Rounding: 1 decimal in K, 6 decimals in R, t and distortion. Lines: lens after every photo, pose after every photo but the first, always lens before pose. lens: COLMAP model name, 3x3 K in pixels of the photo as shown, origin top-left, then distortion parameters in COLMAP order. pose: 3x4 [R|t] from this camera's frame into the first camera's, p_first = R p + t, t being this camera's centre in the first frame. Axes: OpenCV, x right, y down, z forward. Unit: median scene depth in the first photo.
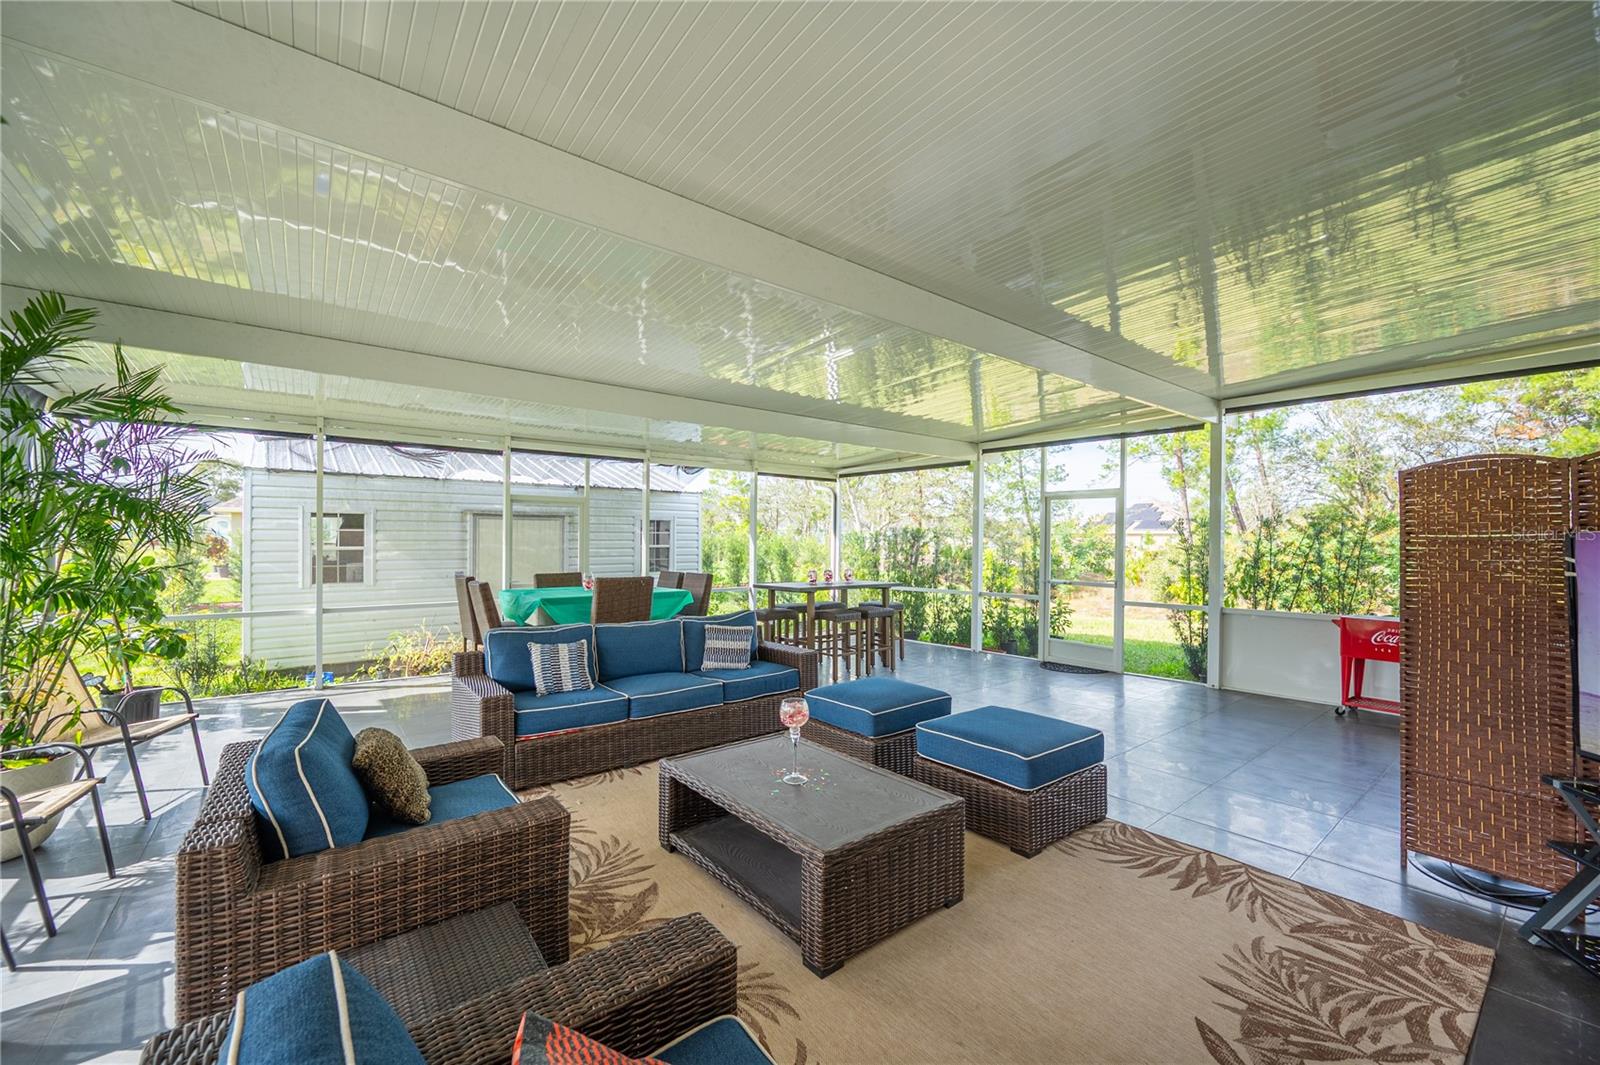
lens RADIAL K [[635.6, 0, 805.2], [0, 635.6, 531.0], [0, 0, 1]] dist [-0.000164, 0.000080]
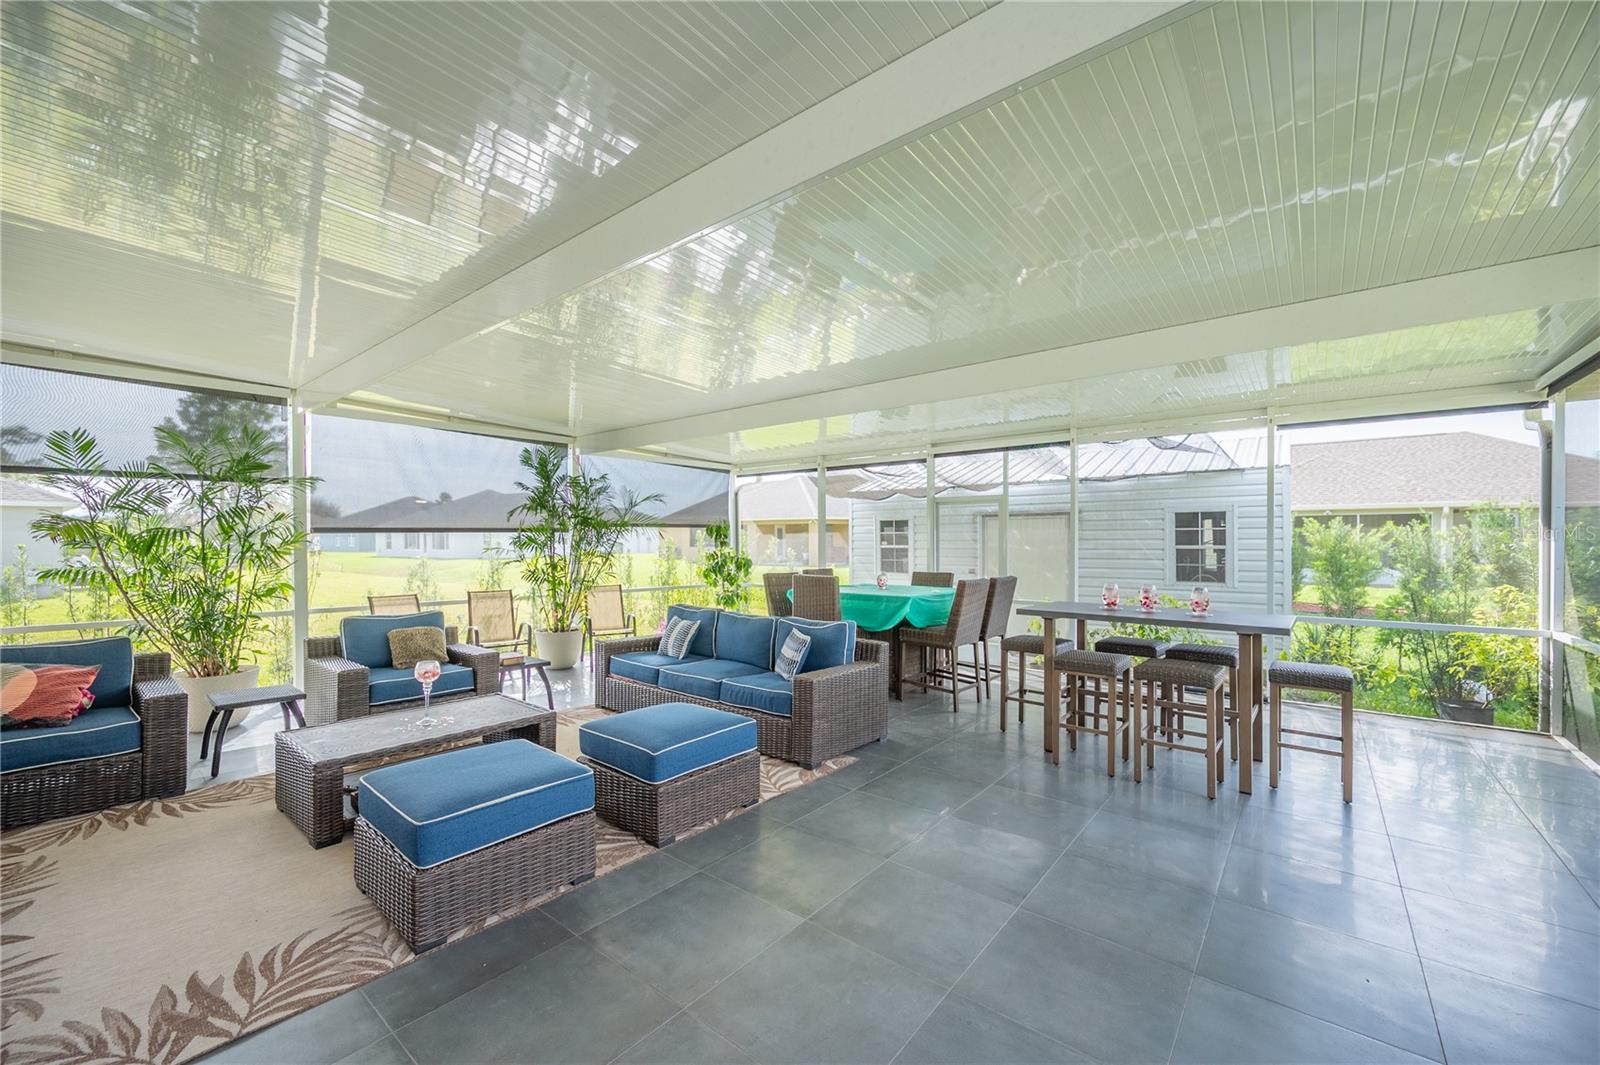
lens RADIAL K [[635.6, 0, 805.2], [0, 635.6, 531.0], [0, 0, 1]] dist [-0.000164, 0.000080]
pose [[0.200096, -0.016974, -0.979629, 0.580206], [0.017233, 0.999756, -0.013803, 0.010775], [0.979625, -0.014120, 0.200339, 0.607426]]
